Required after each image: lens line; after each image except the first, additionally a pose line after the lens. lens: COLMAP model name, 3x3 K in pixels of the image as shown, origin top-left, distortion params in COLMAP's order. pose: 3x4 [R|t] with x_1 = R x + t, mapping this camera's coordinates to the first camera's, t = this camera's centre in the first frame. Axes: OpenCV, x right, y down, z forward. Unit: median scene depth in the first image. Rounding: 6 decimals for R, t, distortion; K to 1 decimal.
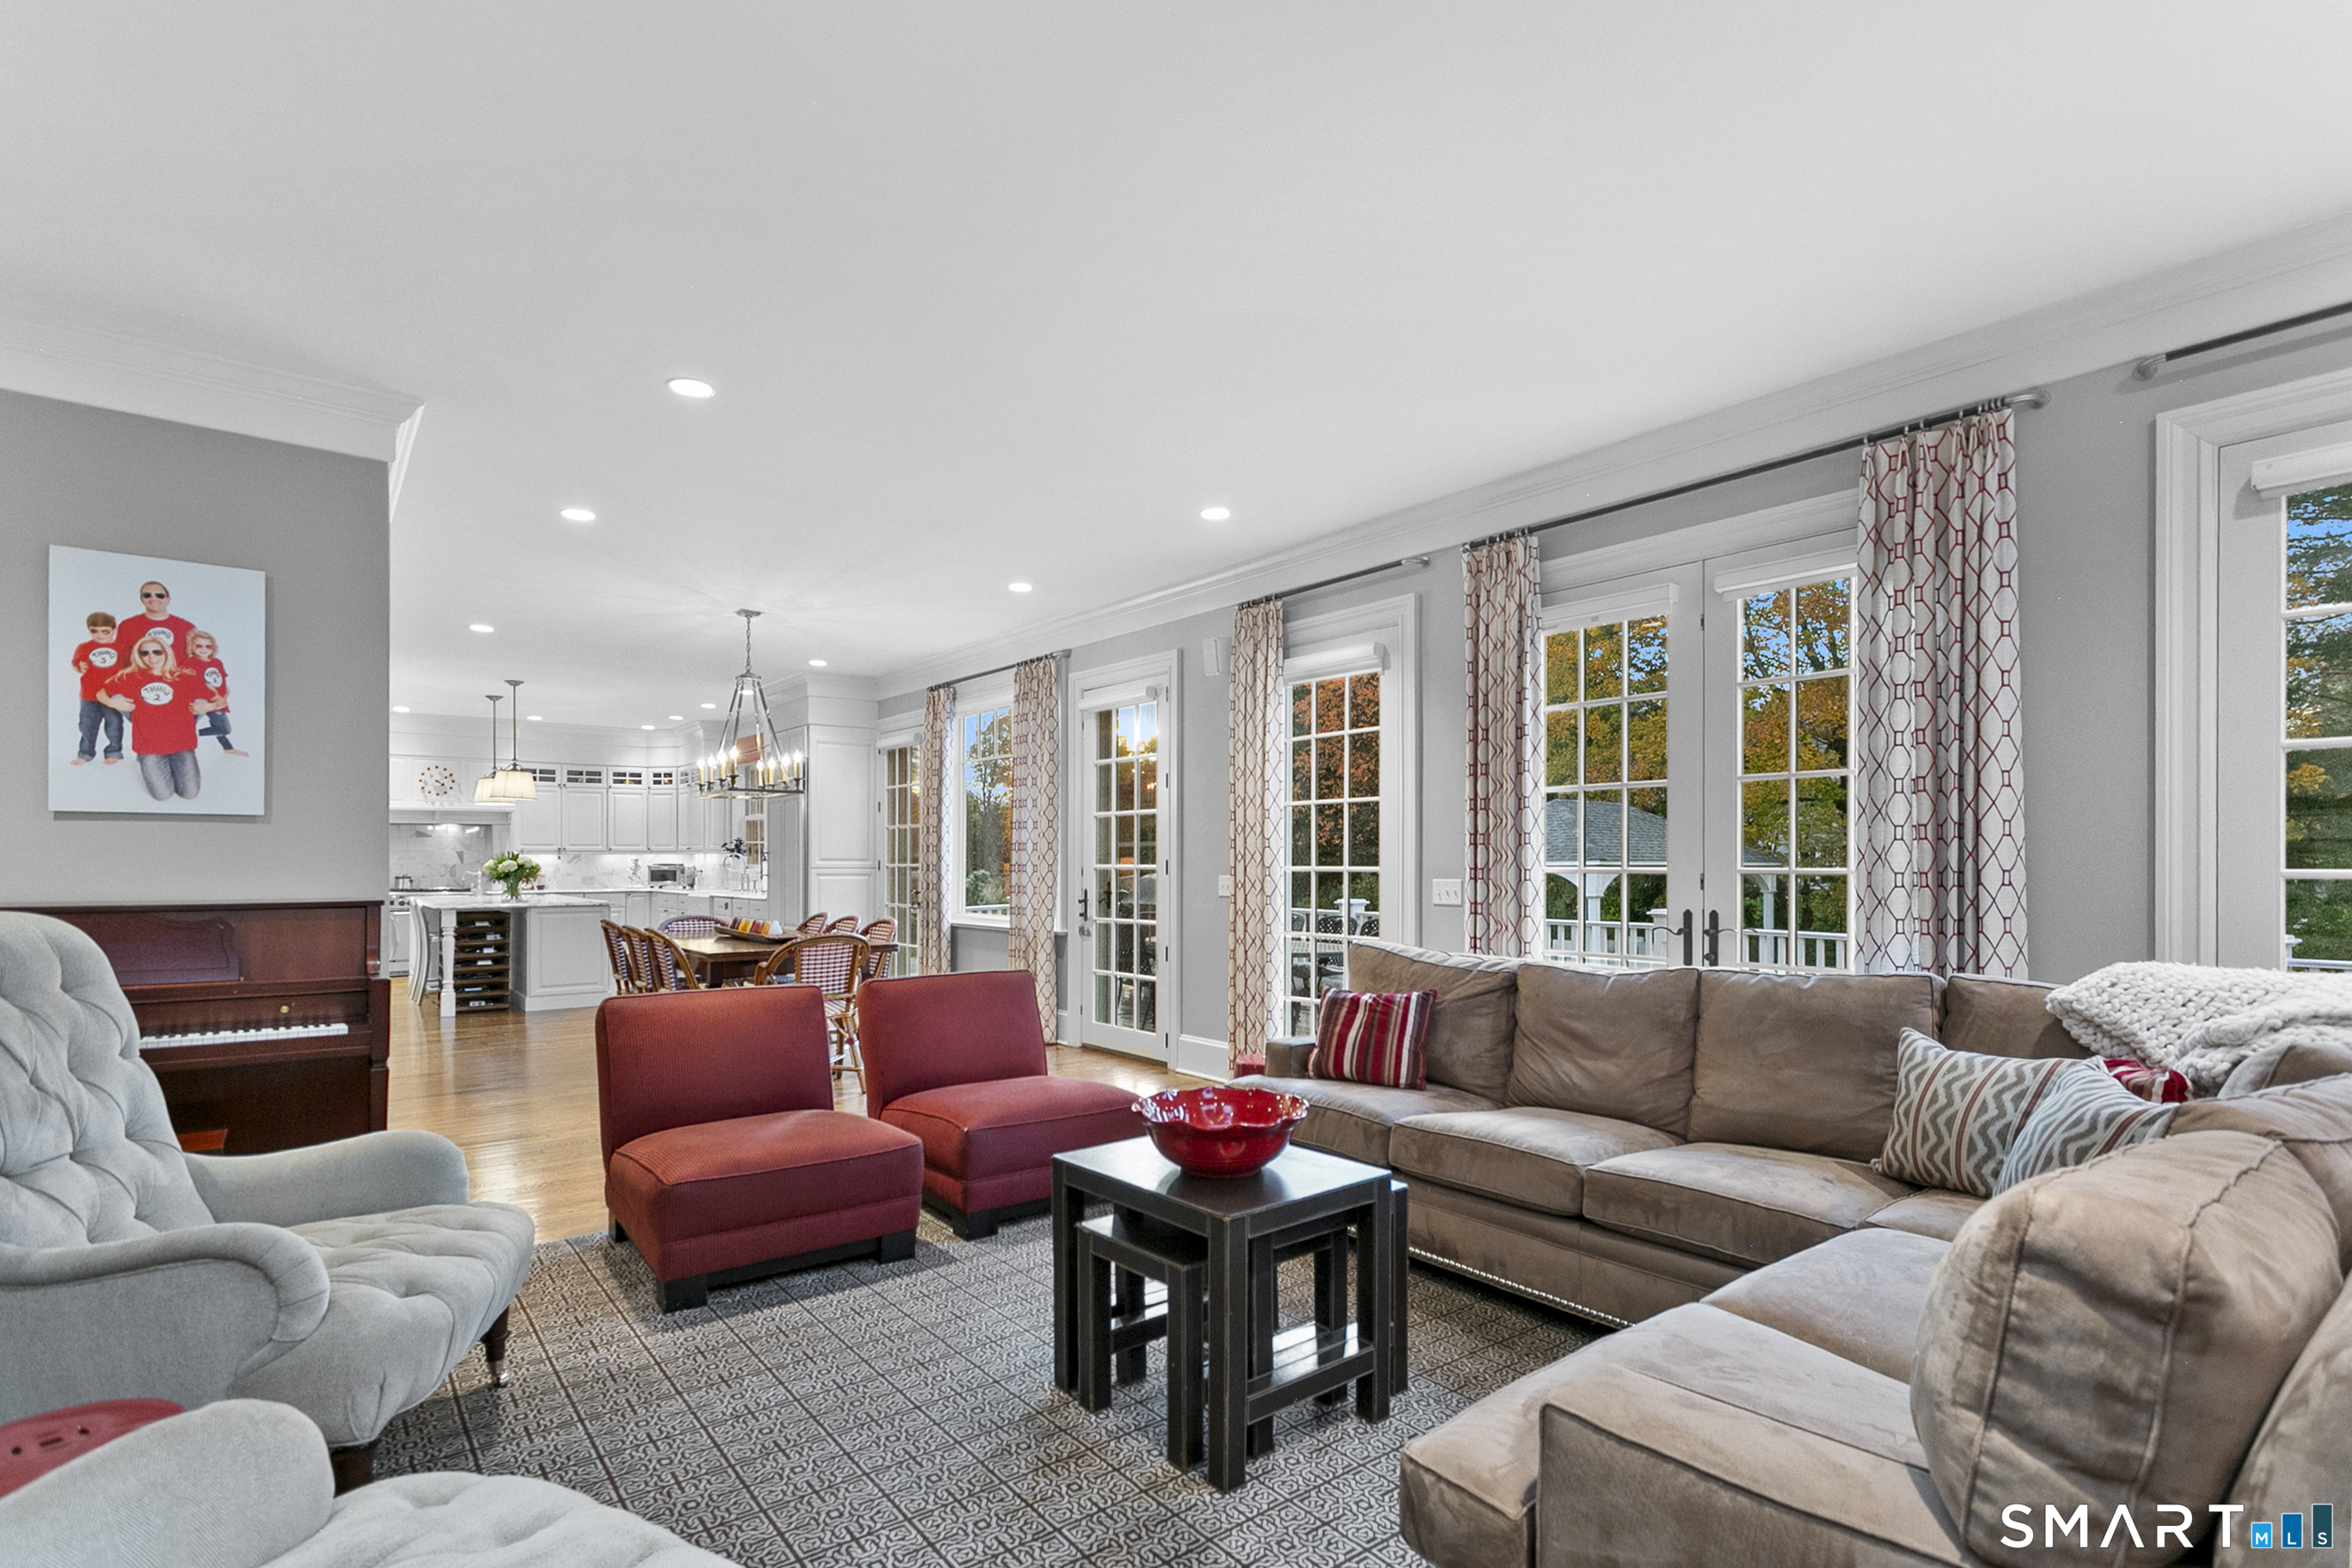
lens RADIAL K [[1112.6, 0, 1178.6], [0, 1112.6, 851.8], [0, 0, 1]] dist [-0.000764, -0.000055]
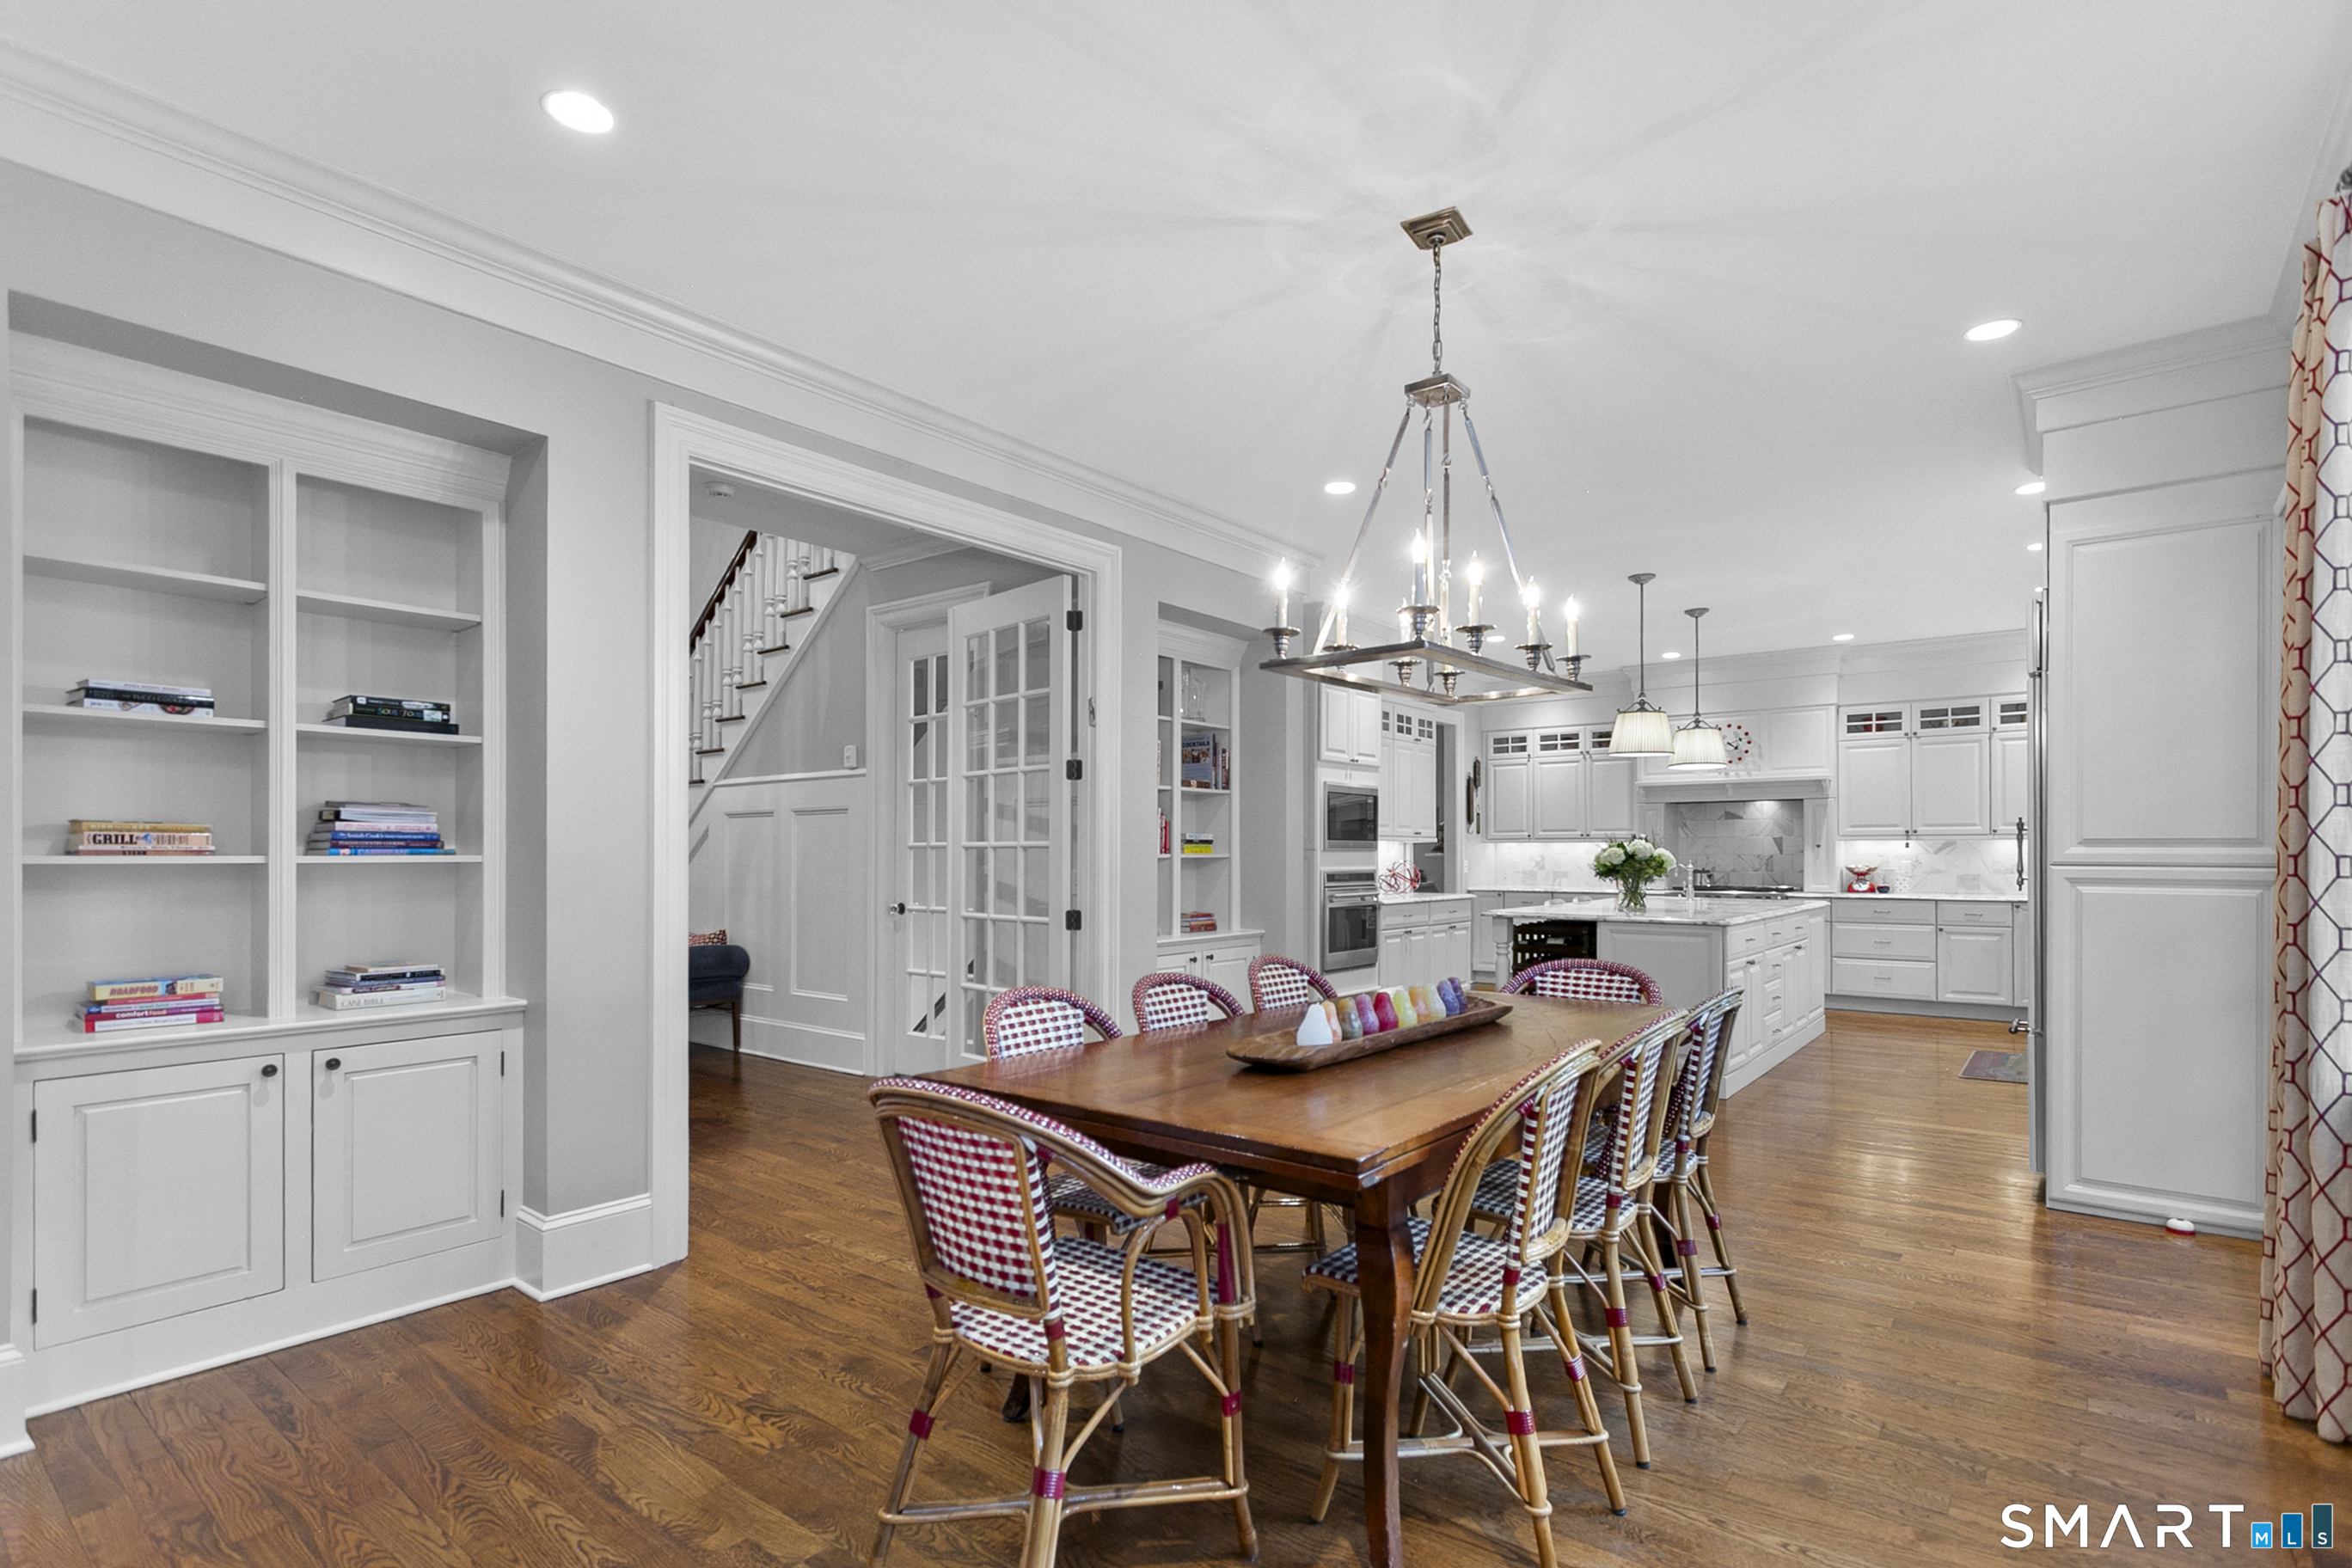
lens RADIAL K [[1112.6, 0, 1178.6], [0, 1112.6, 851.8], [0, 0, 1]] dist [-0.000764, -0.000055]
pose [[0.211588, 0.002650, -0.977355, -0.007765], [0.004233, 0.999984, 0.003628, 0.004719], [0.977350, -0.004905, 0.211574, 0.431380]]
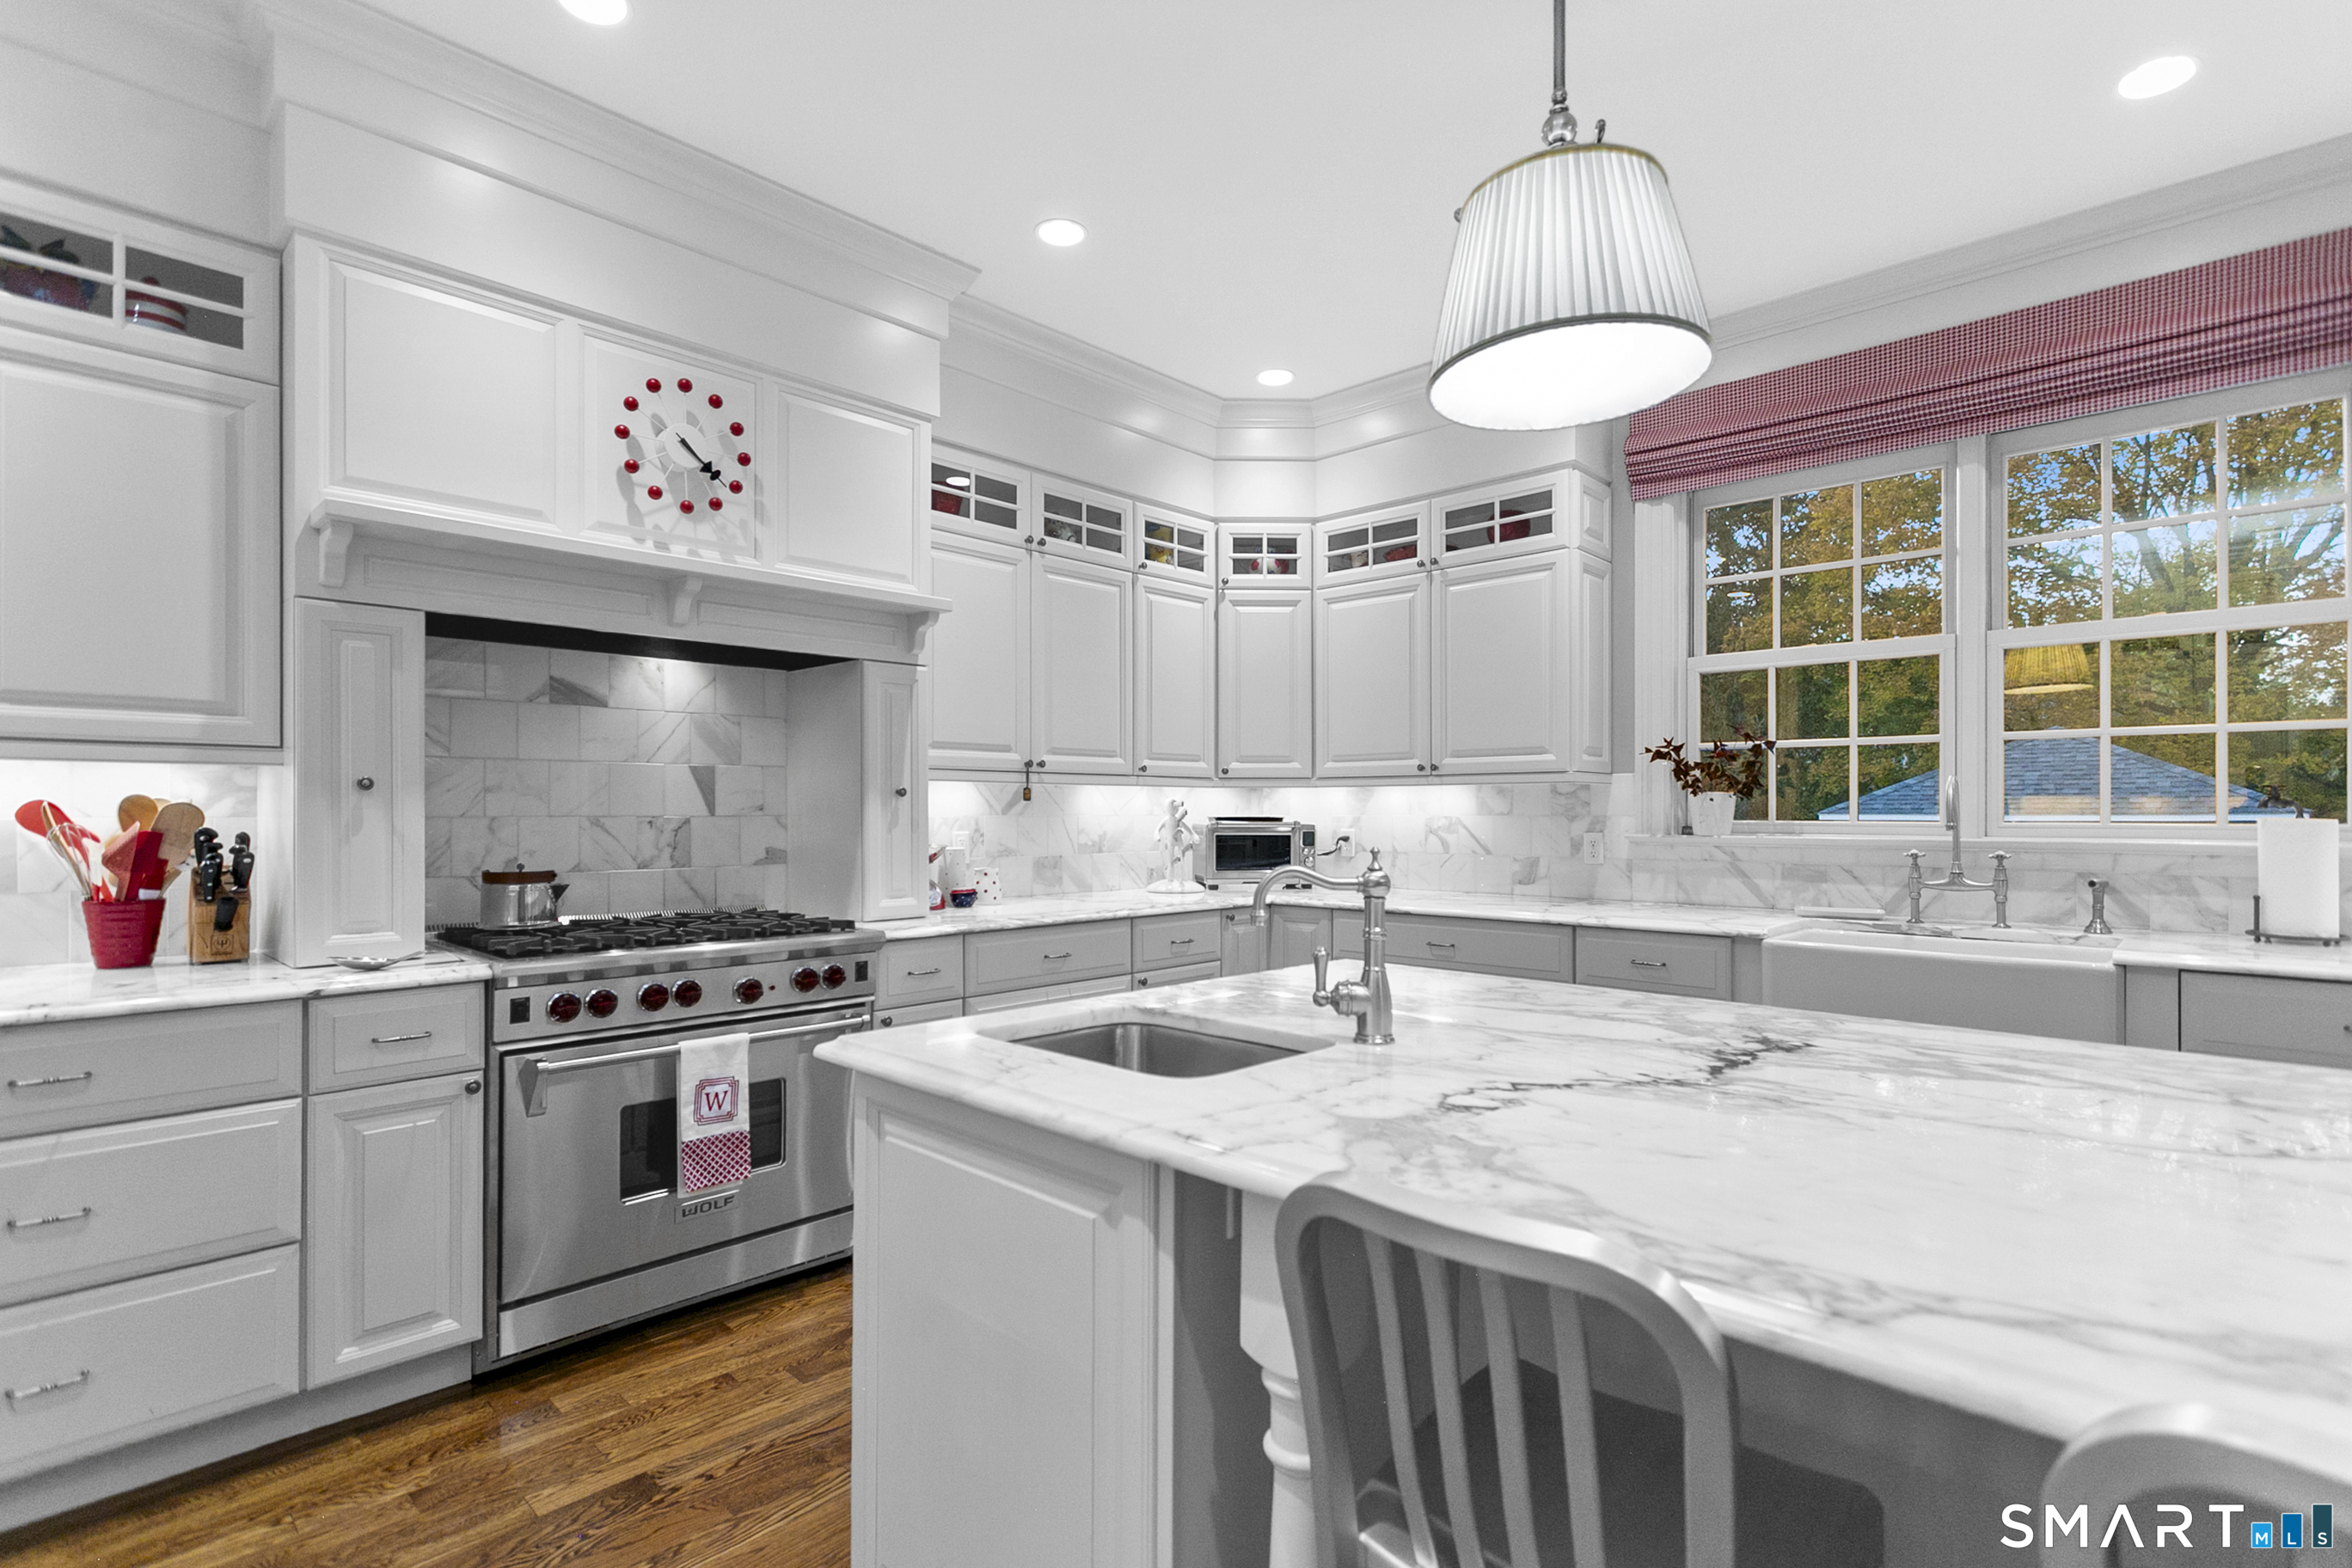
lens RADIAL K [[1150.1, 0, 1173.9], [0, 1150.1, 815.4], [0, 0, 1]] dist [0.030692, 0.000188]
pose [[0.991557, 0.000854, 0.129668, -0.543859], [-0.000755, 0.999999, -0.000812, 0.010651], [-0.129669, 0.000707, 0.991557, 0.683394]]
